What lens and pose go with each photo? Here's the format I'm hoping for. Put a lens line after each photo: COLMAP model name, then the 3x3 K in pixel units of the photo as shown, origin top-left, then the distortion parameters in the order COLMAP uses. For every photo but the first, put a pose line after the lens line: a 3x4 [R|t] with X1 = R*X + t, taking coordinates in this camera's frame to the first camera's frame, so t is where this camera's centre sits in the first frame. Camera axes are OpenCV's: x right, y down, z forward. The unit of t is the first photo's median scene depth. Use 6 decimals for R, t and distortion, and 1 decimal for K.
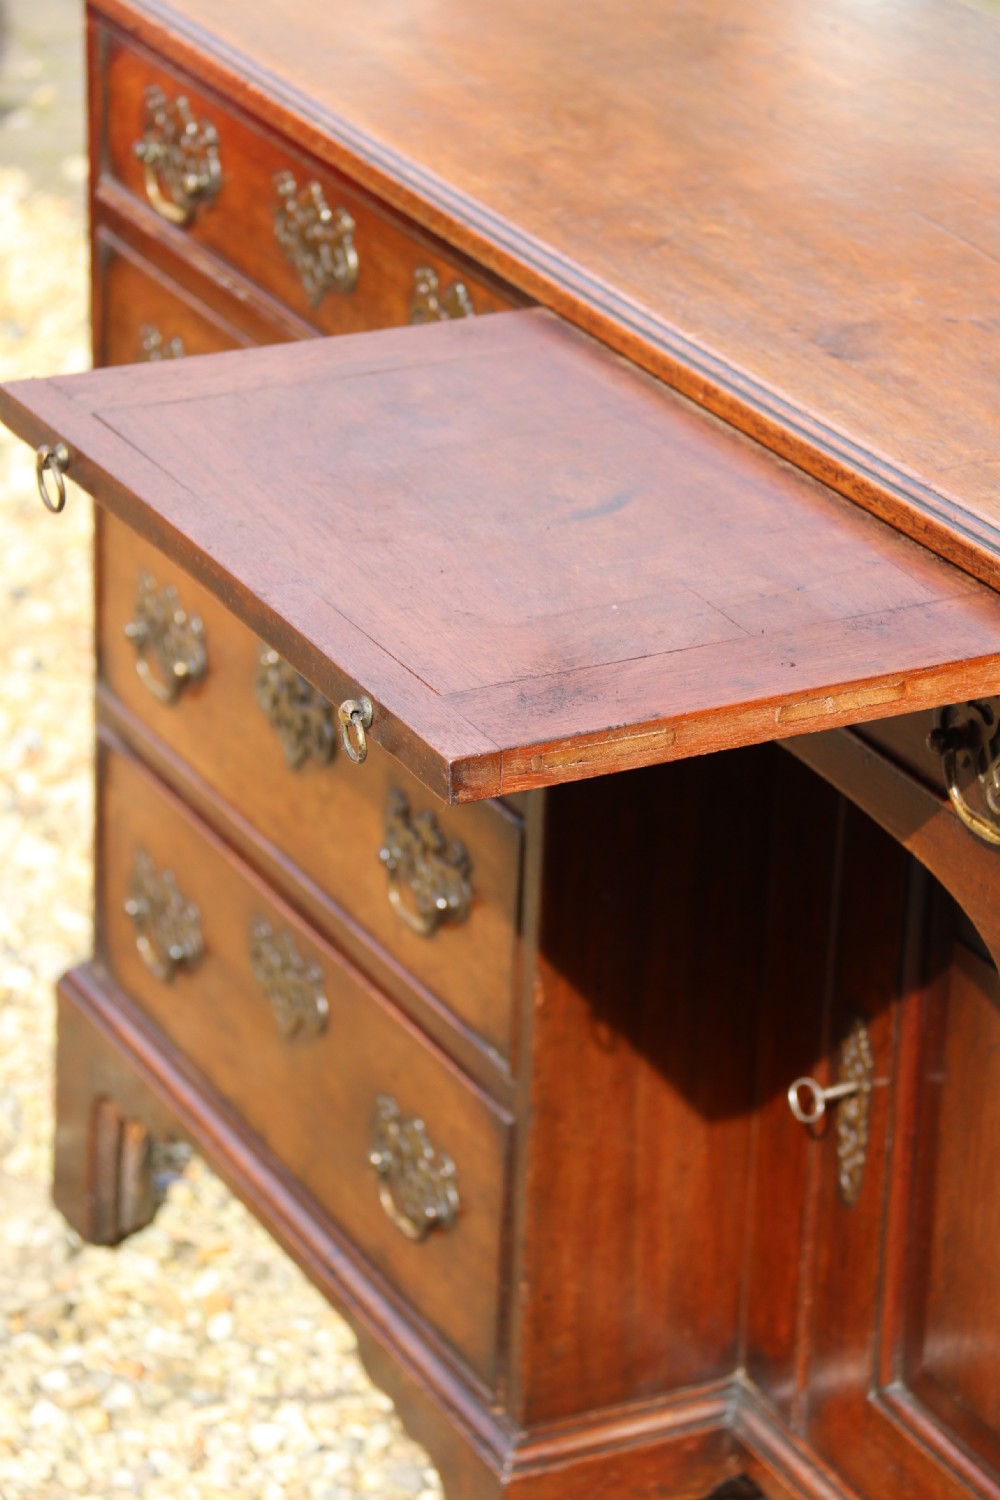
lens RADIAL K [[4537.0, 0, 500.0], [0, 4537.0, 750.0], [0, 0, 1]] dist [0.153666, 0.366158]
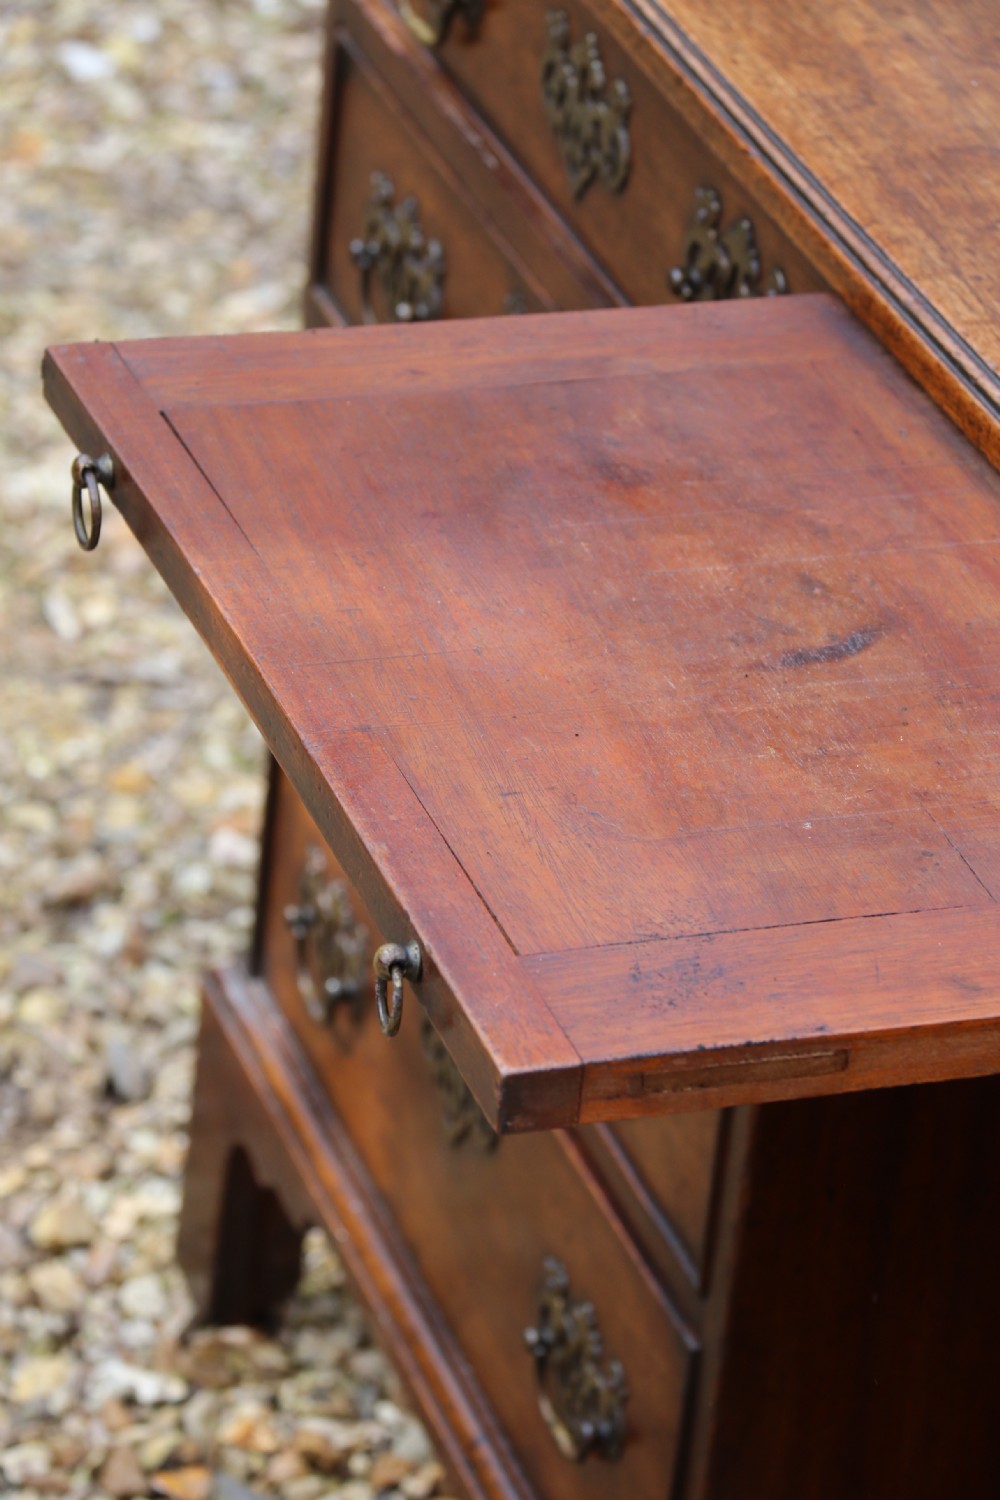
lens RADIAL K [[5333.3, 0, 500.0], [0, 5333.3, 750.0], [0, 0, 1]] dist [0.326333, -0.406720]
pose [[0.988953, 0.117337, -0.090575, 0.048448], [-0.111550, 0.991530, 0.066516, -0.086956], [0.097612, -0.055678, 0.993666, 0.172067]]
